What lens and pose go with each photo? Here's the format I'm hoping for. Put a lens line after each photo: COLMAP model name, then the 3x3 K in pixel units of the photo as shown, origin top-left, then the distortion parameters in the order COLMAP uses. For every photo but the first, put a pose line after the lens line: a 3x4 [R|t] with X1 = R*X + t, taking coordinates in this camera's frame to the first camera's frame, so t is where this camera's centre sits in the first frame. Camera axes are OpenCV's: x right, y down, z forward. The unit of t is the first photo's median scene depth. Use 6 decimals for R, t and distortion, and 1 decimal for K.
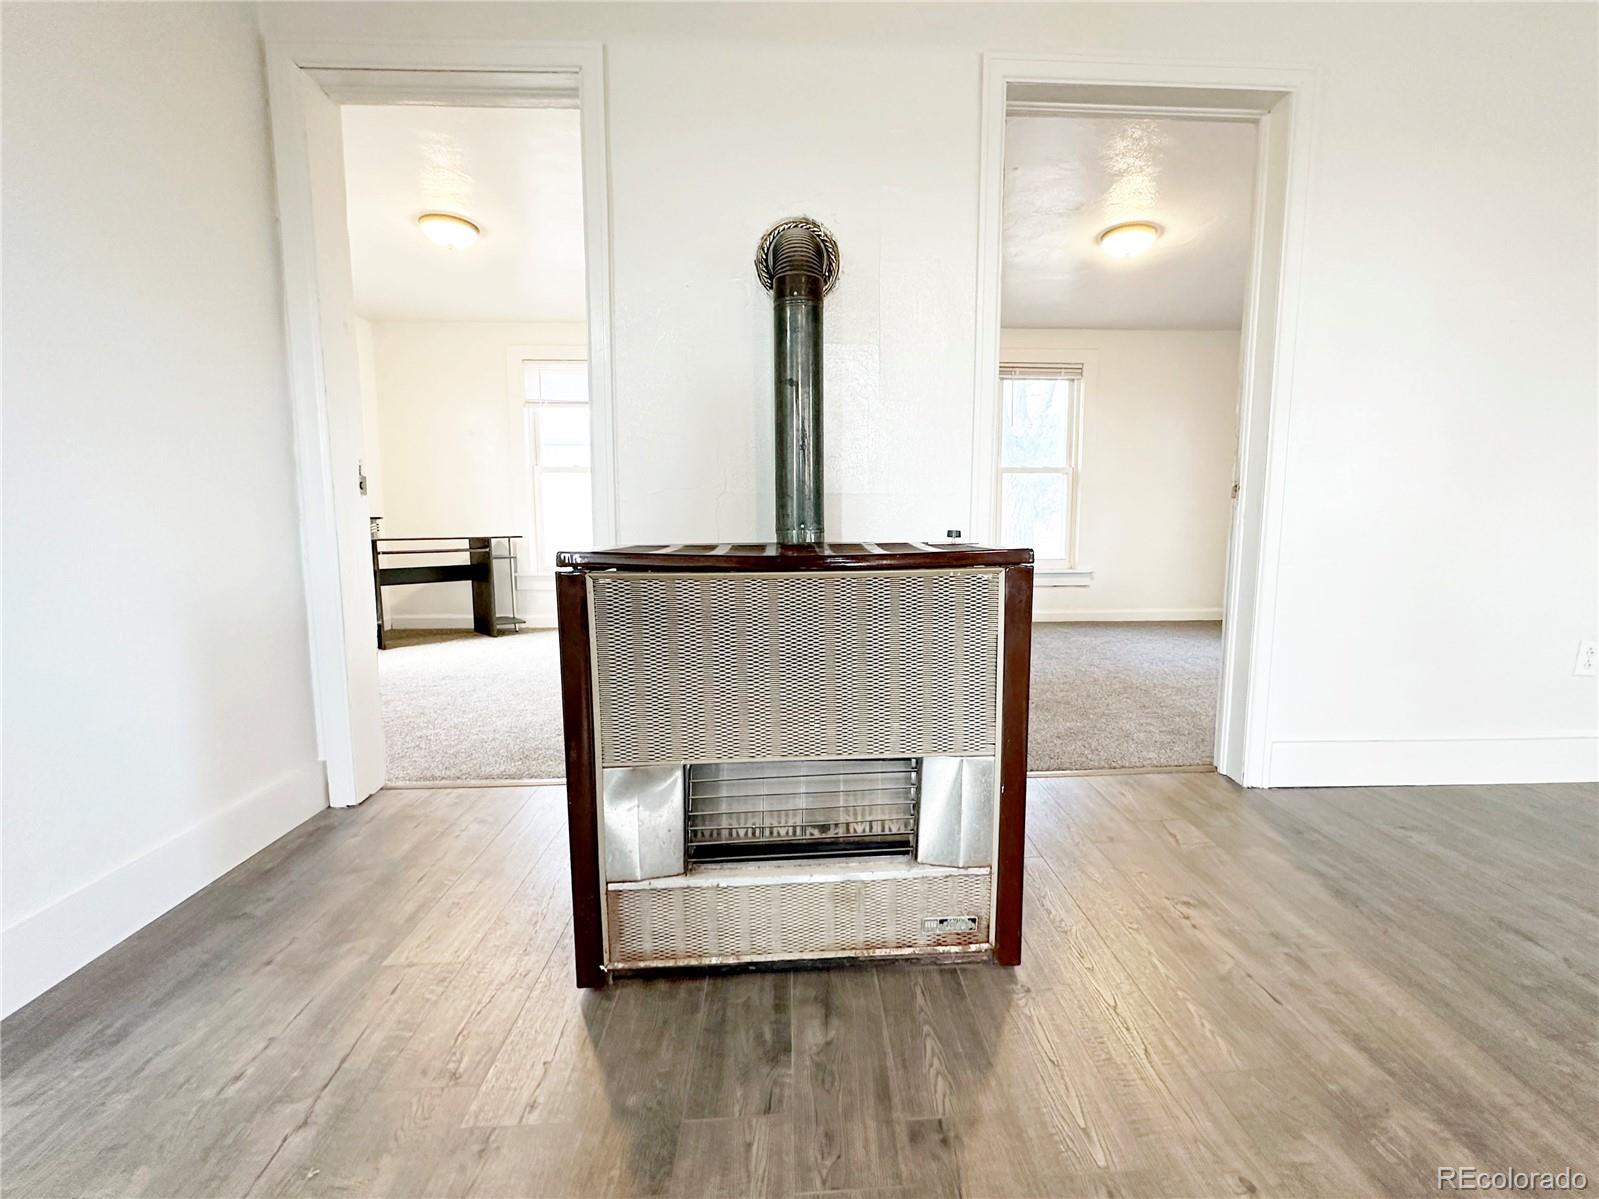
lens RADIAL K [[697.6, 0, 833.2], [0, 697.6, 594.5], [0, 0, 1]] dist [-0.003569, -0.000071]
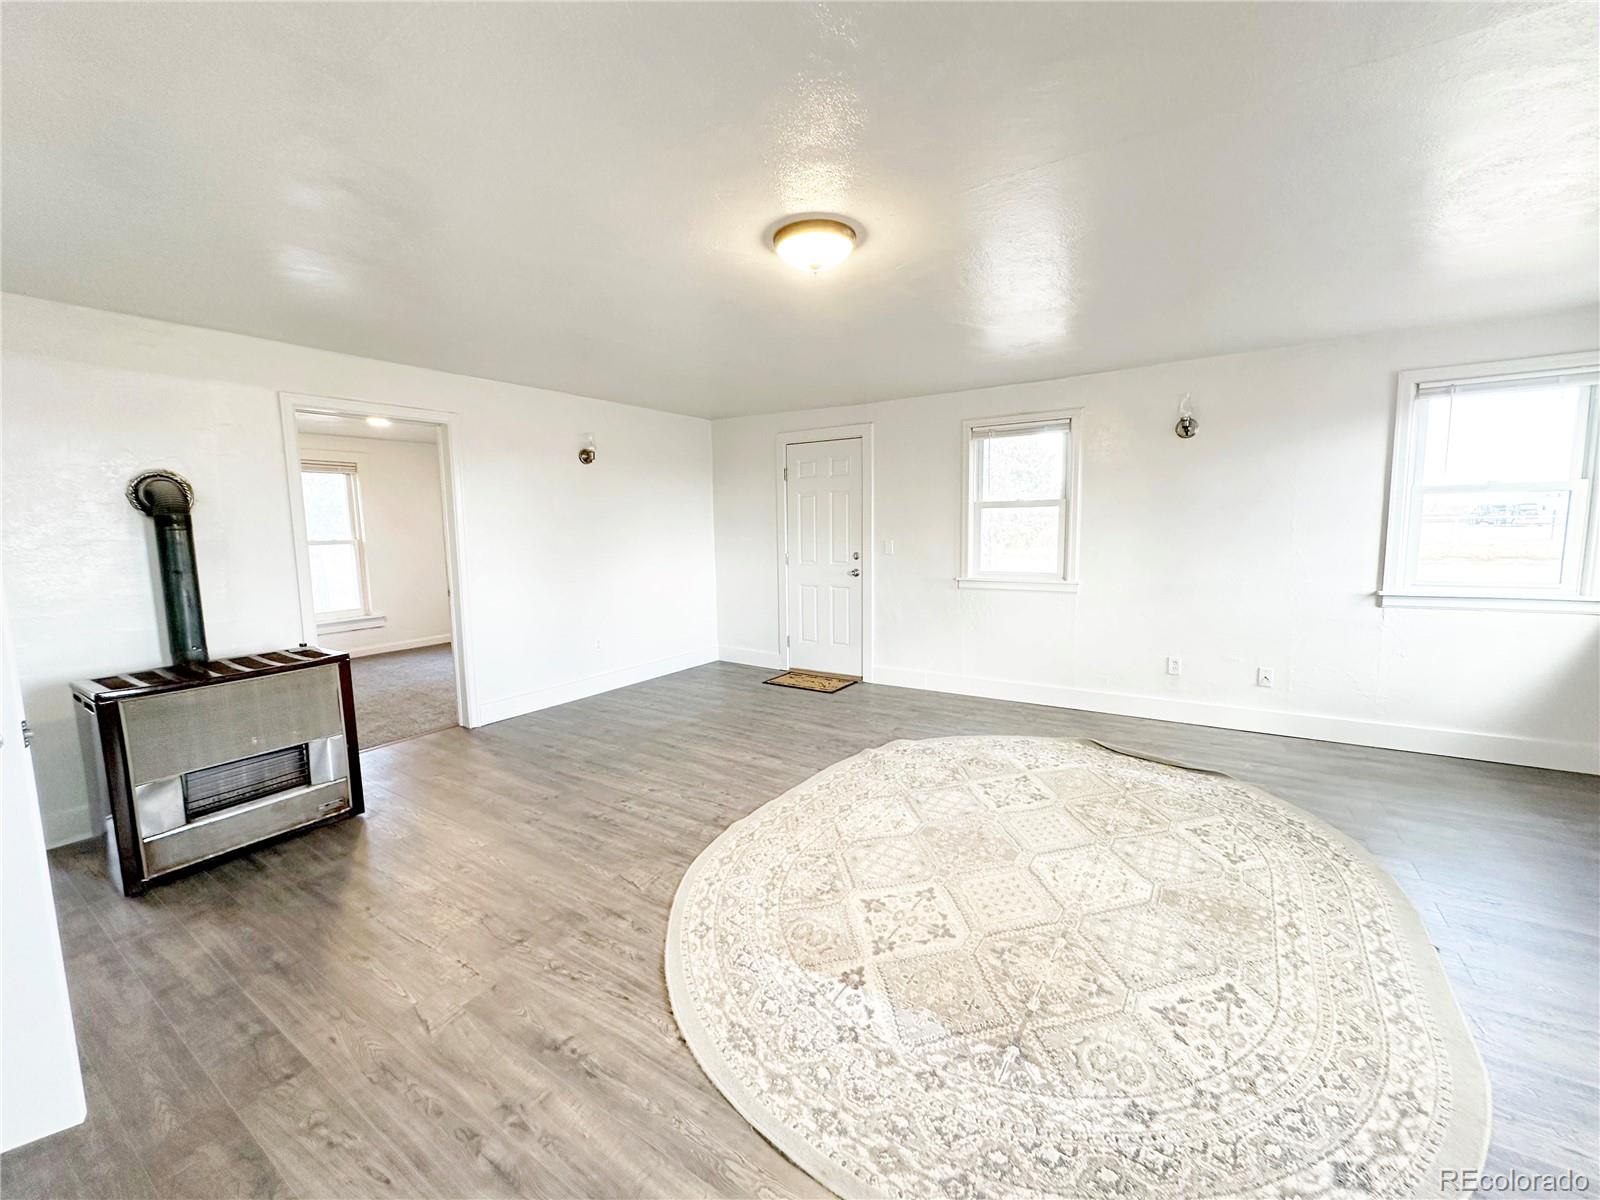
lens RADIAL K [[643.4, 0, 800.9], [0, 643.4, 591.5], [0, 0, 1]] dist [-0.002401, 0.000431]
pose [[0.601466, -0.099224, 0.792713, -0.475499], [0.105679, 0.993419, 0.044162, -0.180470], [-0.791878, 0.057211, 0.607994, -1.493417]]
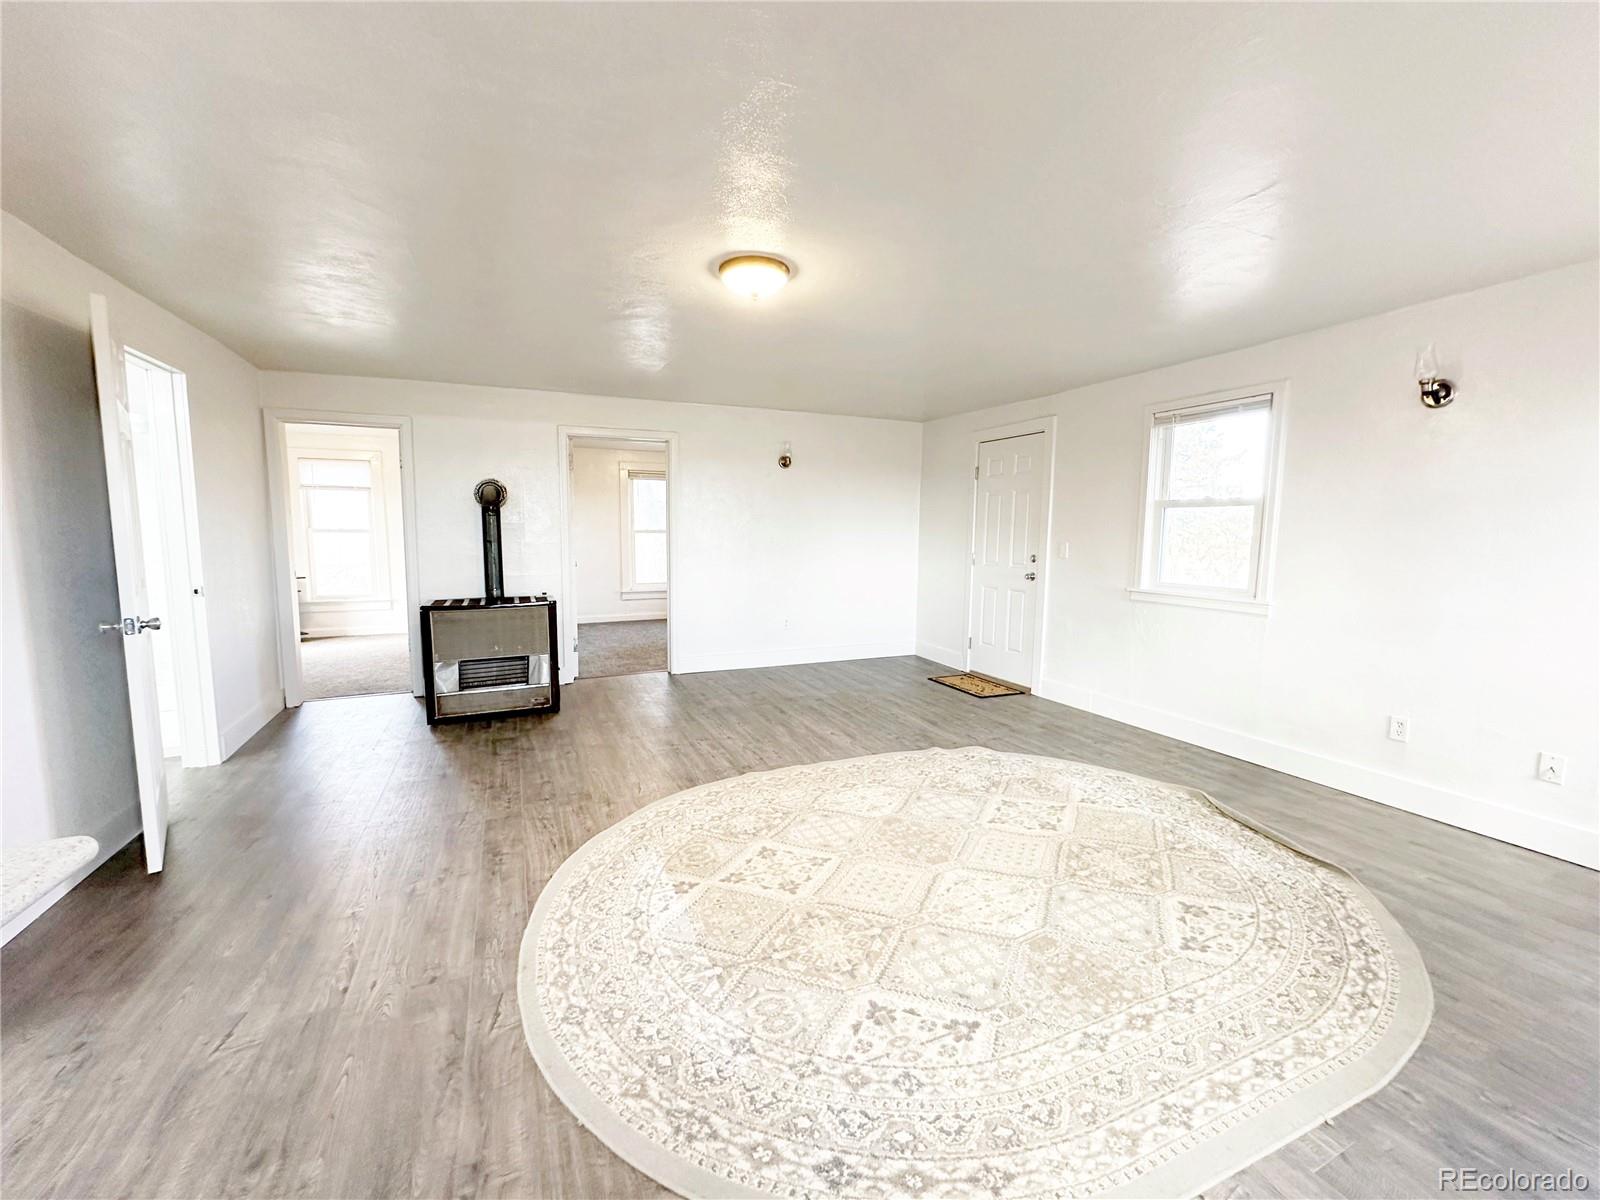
lens RADIAL K [[643.4, 0, 797.3], [0, 643.4, 595.0], [0, 0, 1]] dist [-0.002401, 0.000431]
pose [[0.939562, -0.032900, 0.340794, 0.263844], [0.034120, 0.999415, 0.002417, -0.048020], [-0.340674, 0.009357, 0.940135, -2.295318]]
